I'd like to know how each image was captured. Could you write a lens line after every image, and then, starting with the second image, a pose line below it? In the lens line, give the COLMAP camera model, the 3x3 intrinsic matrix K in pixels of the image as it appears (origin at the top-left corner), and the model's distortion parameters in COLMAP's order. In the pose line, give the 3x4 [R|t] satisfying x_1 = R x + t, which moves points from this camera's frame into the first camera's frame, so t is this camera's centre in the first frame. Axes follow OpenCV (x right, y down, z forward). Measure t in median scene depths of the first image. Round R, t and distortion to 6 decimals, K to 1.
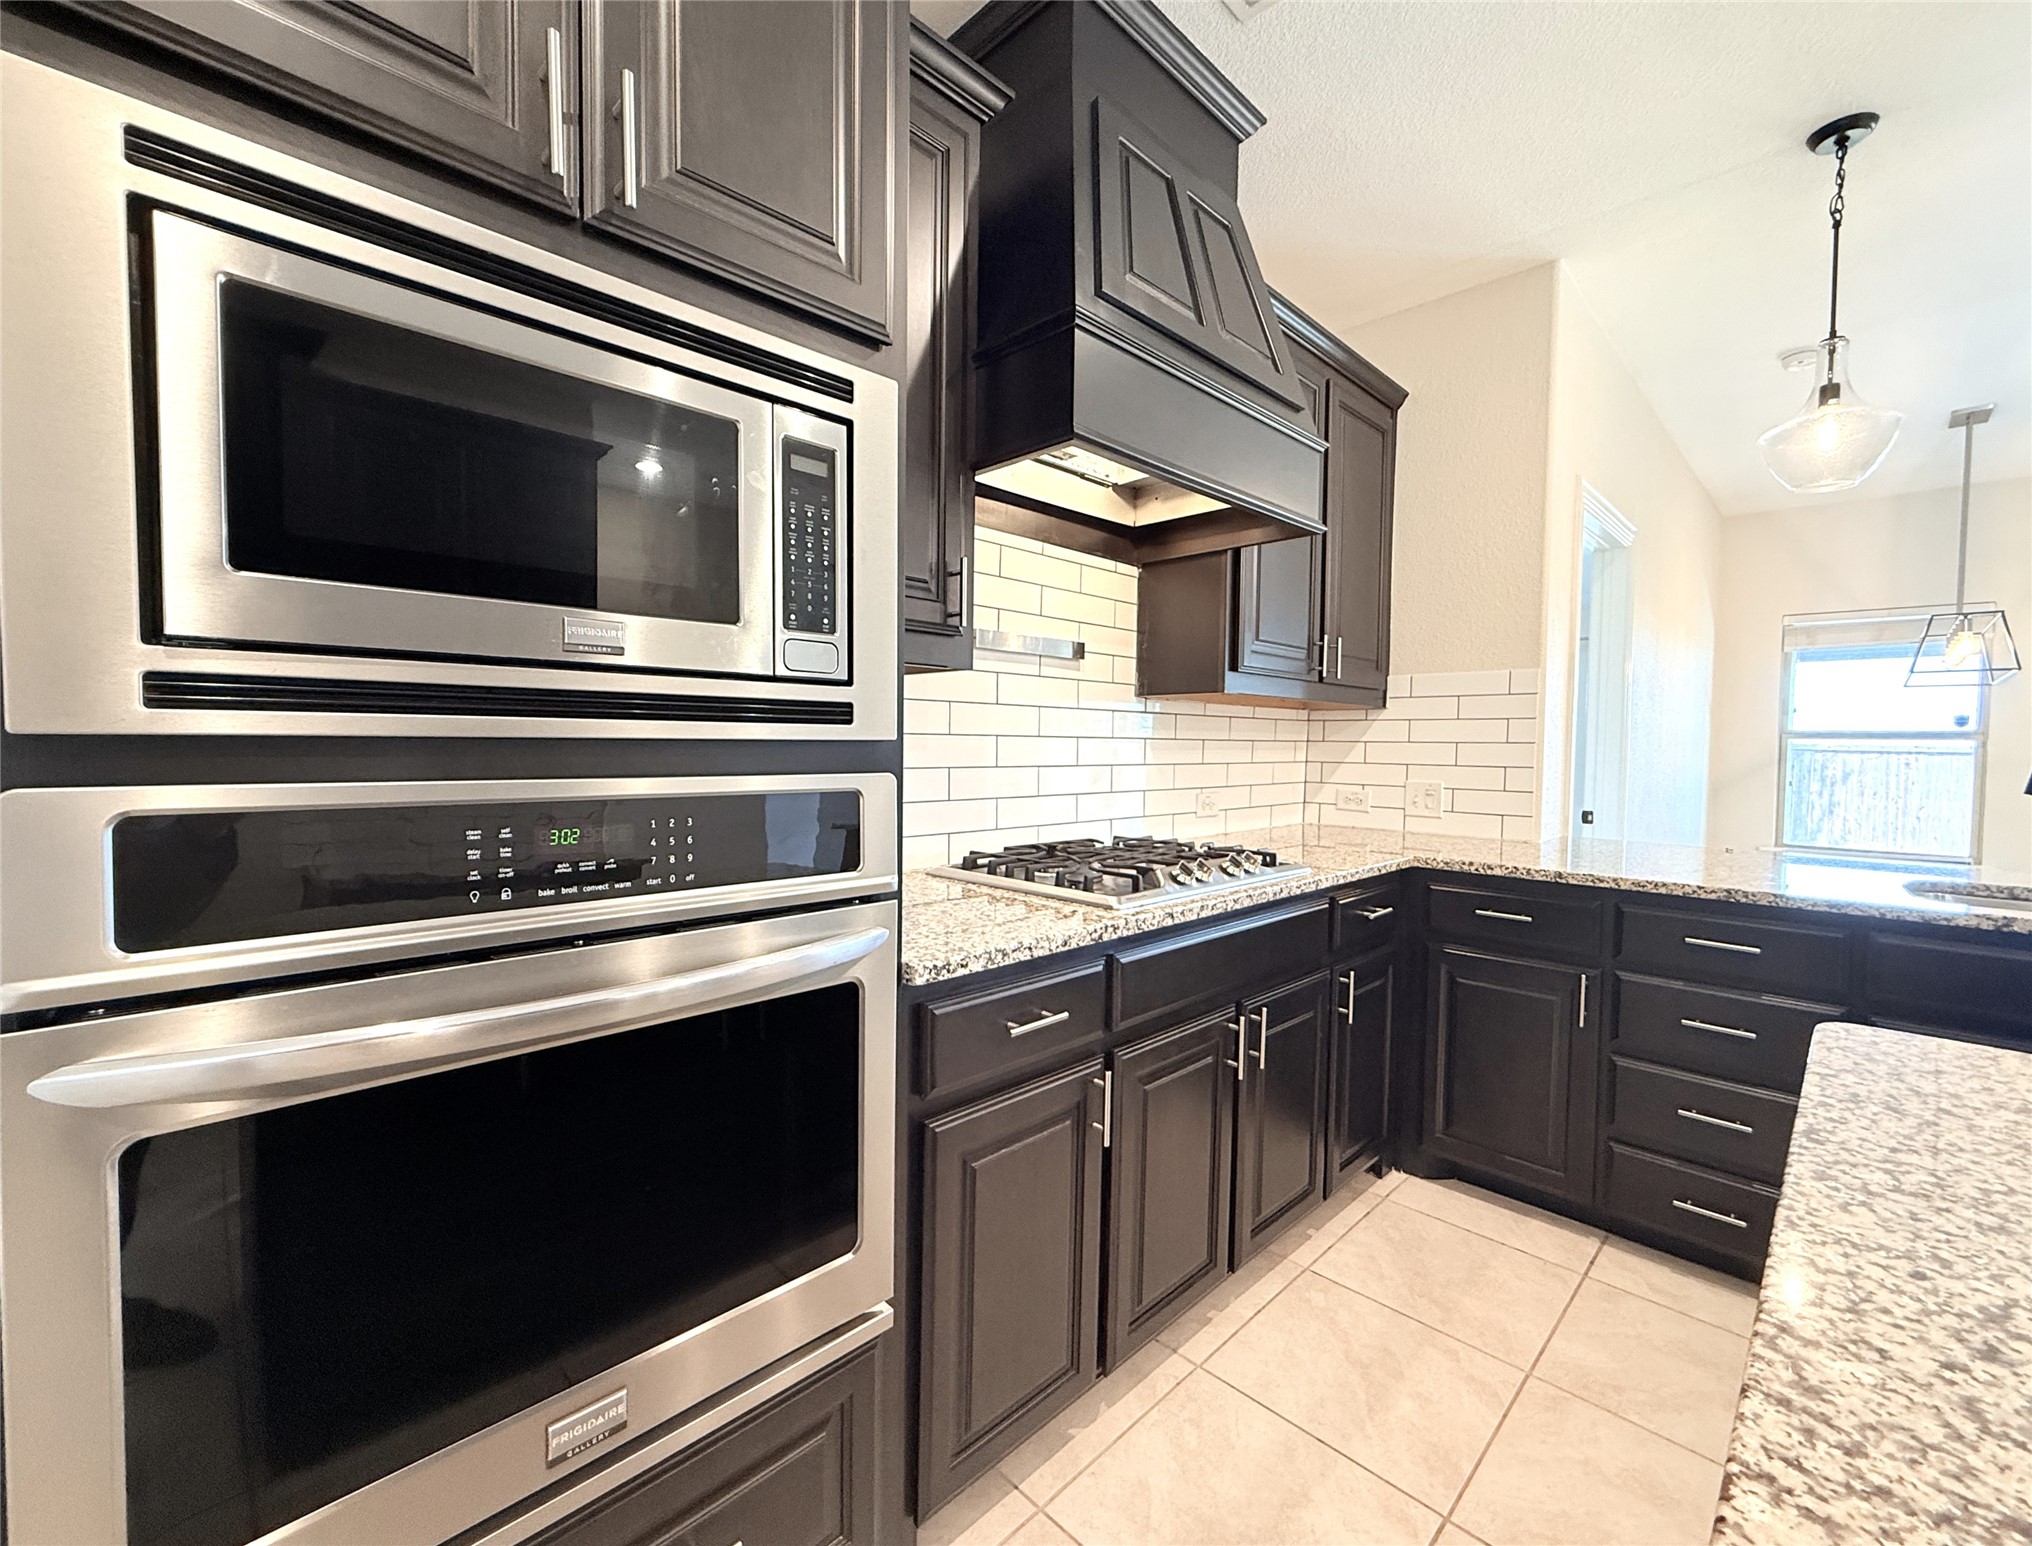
lens RADIAL K [[852.7, 0, 1005.1], [0, 852.7, 775.2], [0, 0, 1]] dist [0.003164, -0.000031]
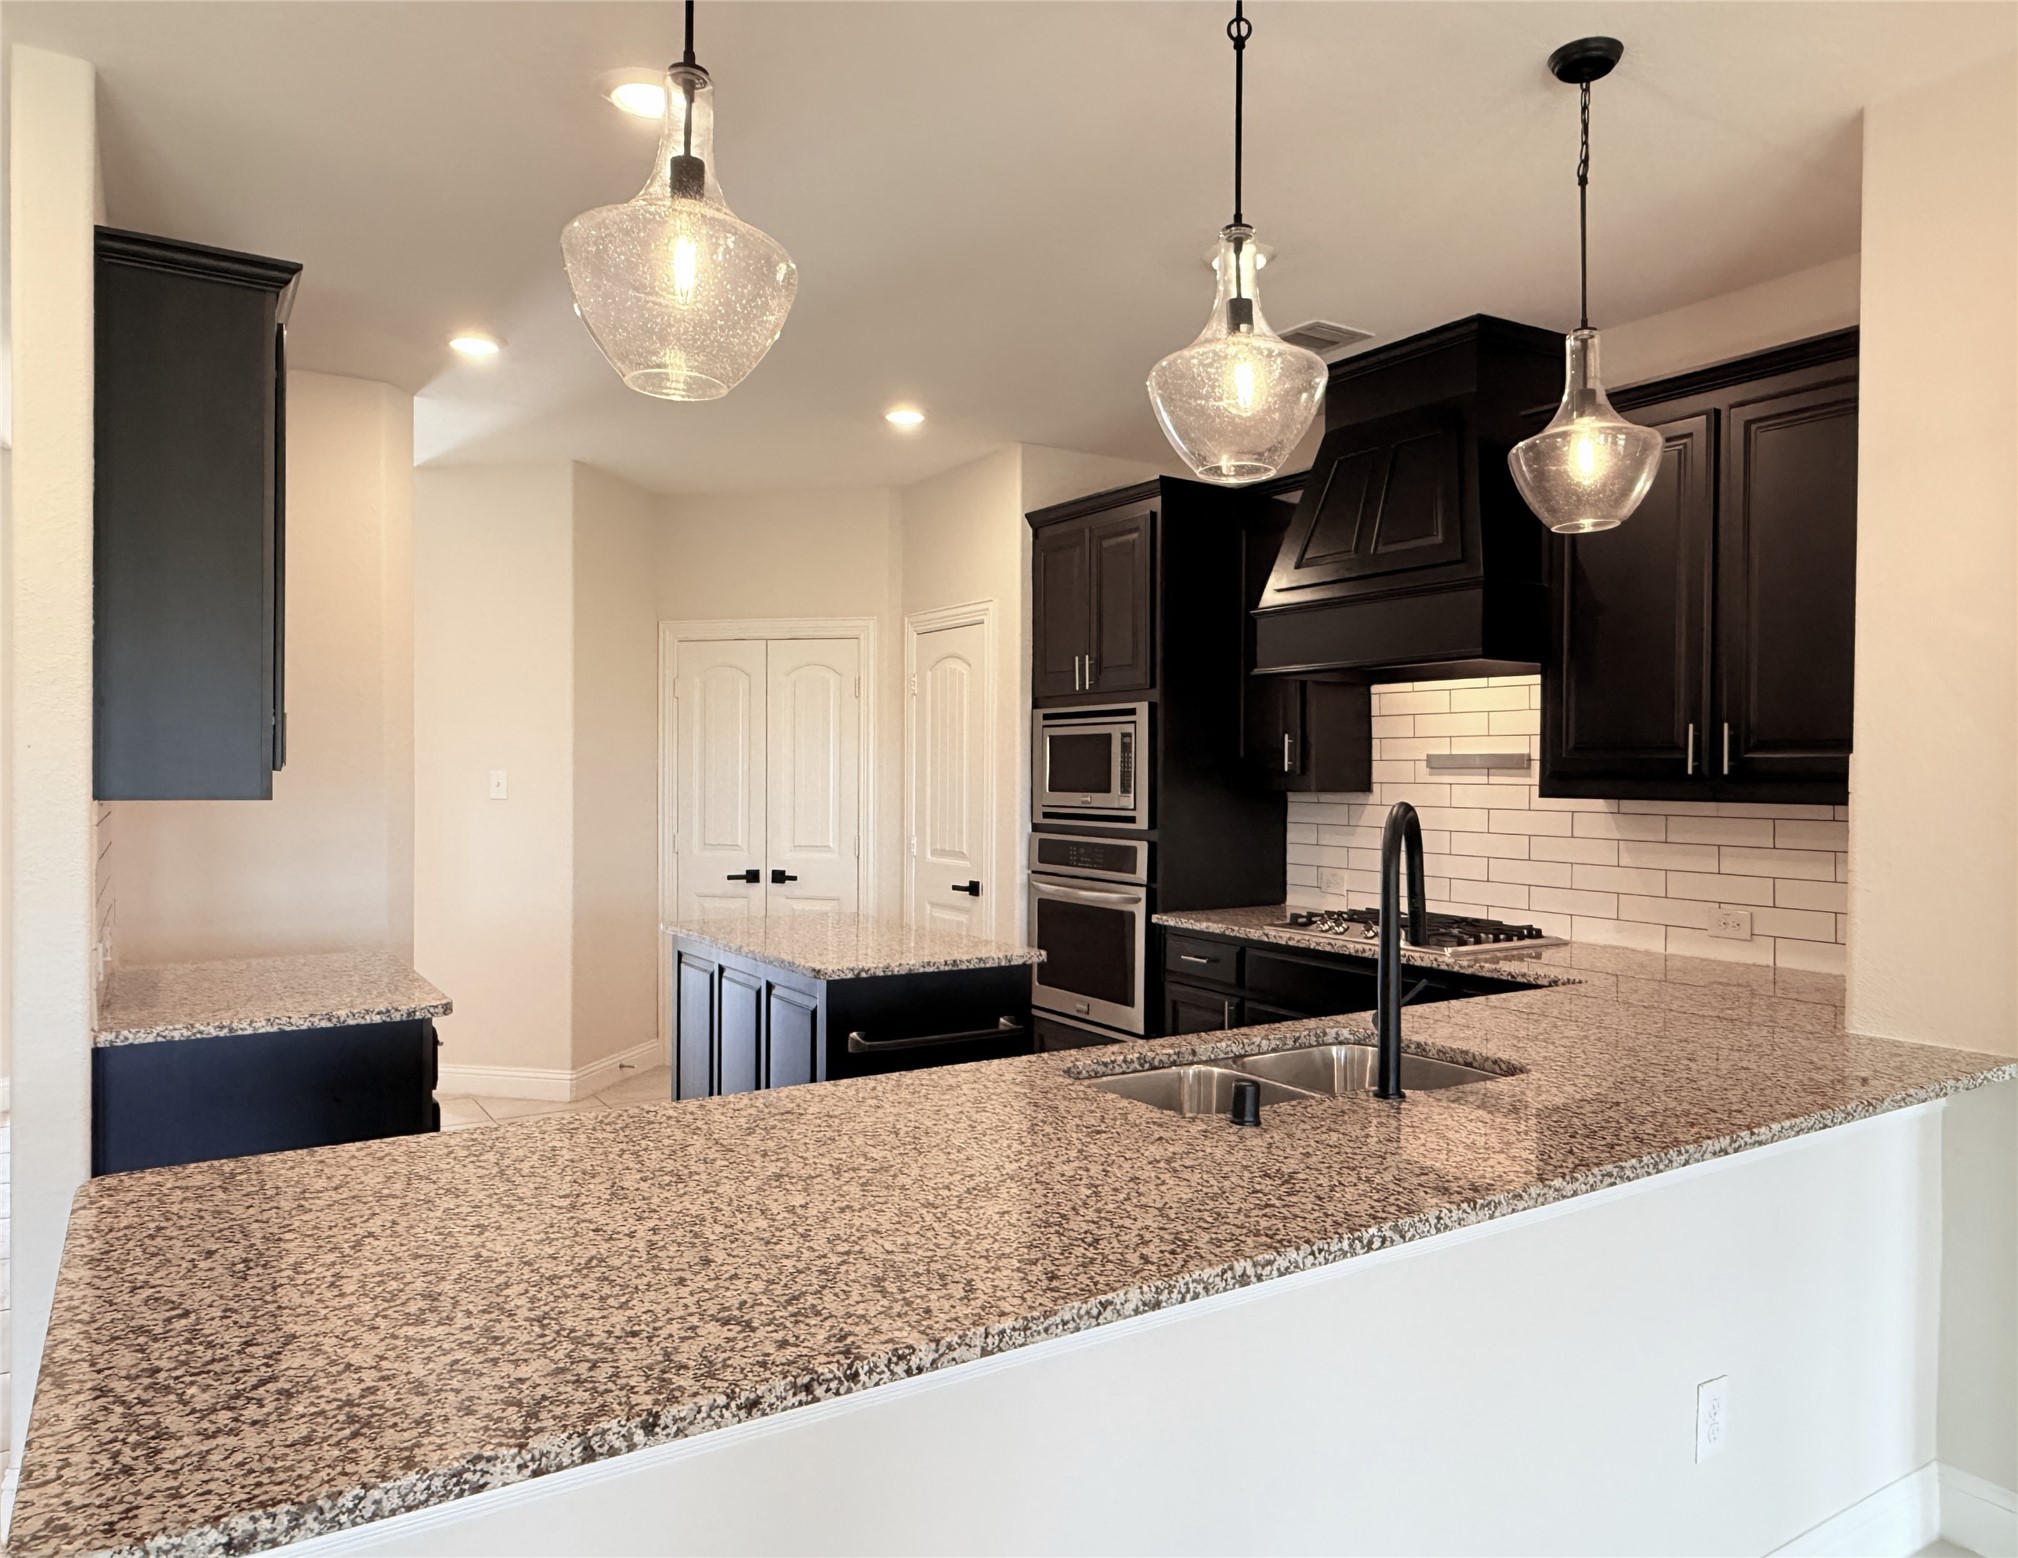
lens RADIAL K [[1347.0, 0, 1031.7], [0, 1347.0, 763.9], [0, 0, 1]] dist [0.001310, 0.005094]
pose [[-0.207363, -0.018392, -0.978091, 2.819942], [-0.043534, 0.999006, -0.009555, -0.131276], [0.977295, 0.040599, -0.207957, 1.031292]]
